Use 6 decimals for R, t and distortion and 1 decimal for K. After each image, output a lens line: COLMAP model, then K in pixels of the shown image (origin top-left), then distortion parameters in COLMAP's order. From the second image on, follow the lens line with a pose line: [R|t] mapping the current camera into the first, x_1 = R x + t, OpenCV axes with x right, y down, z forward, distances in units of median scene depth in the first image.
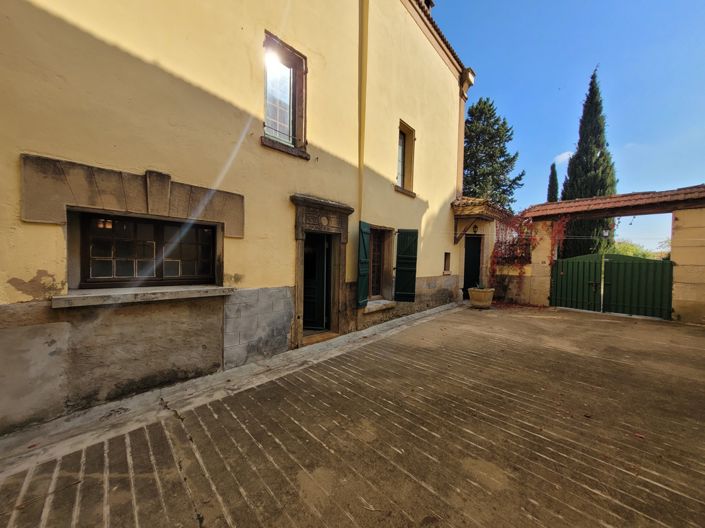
lens RADIAL K [[279.5, 0, 351.8], [0, 279.5, 266.9], [0, 0, 1]] dist [-0.000666, 0.000180]
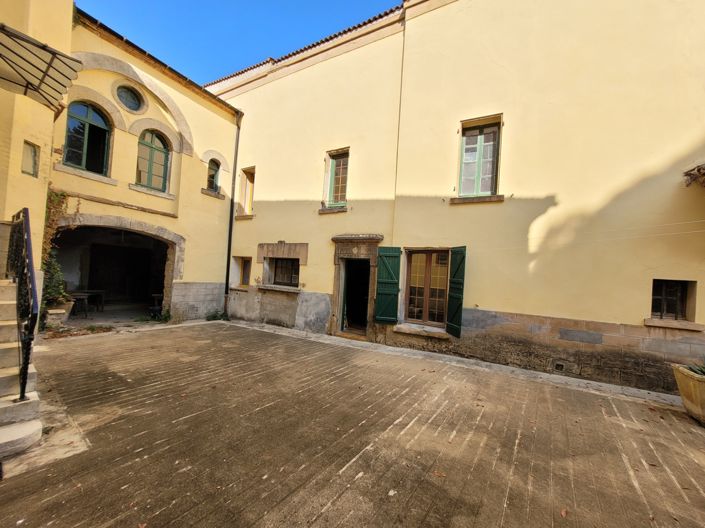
lens RADIAL K [[279.5, 0, 350.4], [0, 279.5, 265.4], [0, 0, 1]] dist [-0.000666, 0.000180]
pose [[0.211597, -0.034351, -0.976753, 1.556892], [-0.079508, 0.995465, -0.052233, -0.020643], [0.974118, 0.088713, 0.207906, 0.878081]]
